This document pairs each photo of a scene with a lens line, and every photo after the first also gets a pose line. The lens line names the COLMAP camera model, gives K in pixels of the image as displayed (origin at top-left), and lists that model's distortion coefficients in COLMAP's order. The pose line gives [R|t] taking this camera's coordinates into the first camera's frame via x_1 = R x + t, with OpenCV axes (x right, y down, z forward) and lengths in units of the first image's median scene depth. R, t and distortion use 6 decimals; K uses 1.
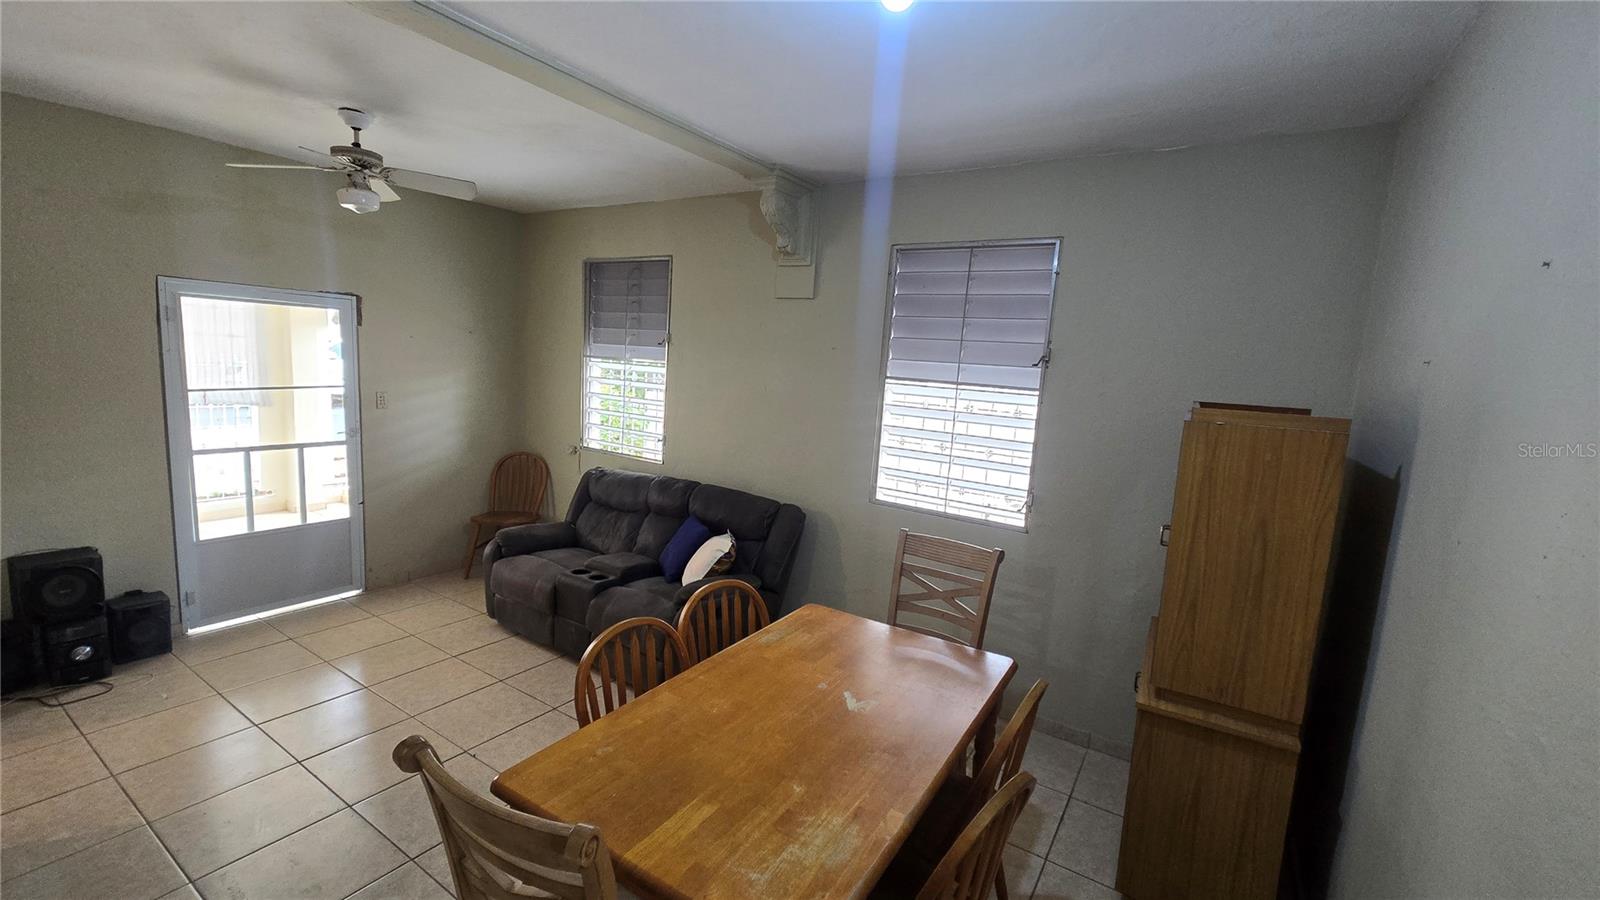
lens RADIAL K [[643.4, 0, 810.3], [0, 643.4, 453.7], [0, 0, 1]] dist [0.002617, 0.000252]
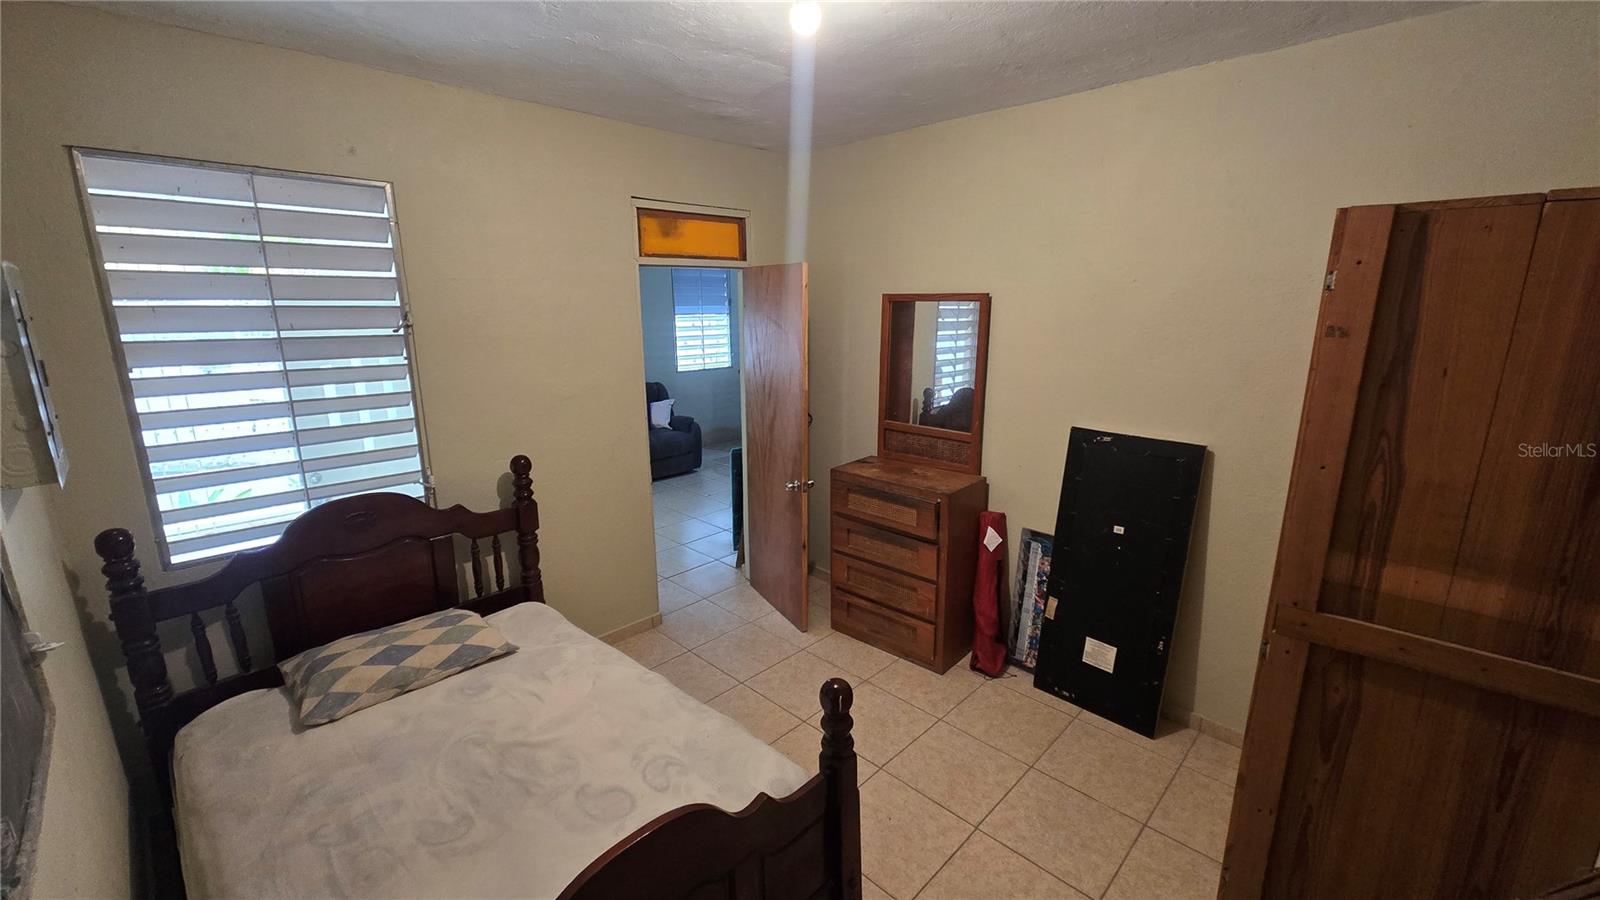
lens RADIAL K [[643.4, 0, 803.4], [0, 643.4, 447.4], [0, 0, 1]] dist [0.002617, 0.000252]
pose [[0.197666, -0.292164, 0.935718, -1.624795], [0.152889, 0.952059, 0.264969, -0.166536], [-0.968273, 0.090685, 0.232859, 0.093469]]
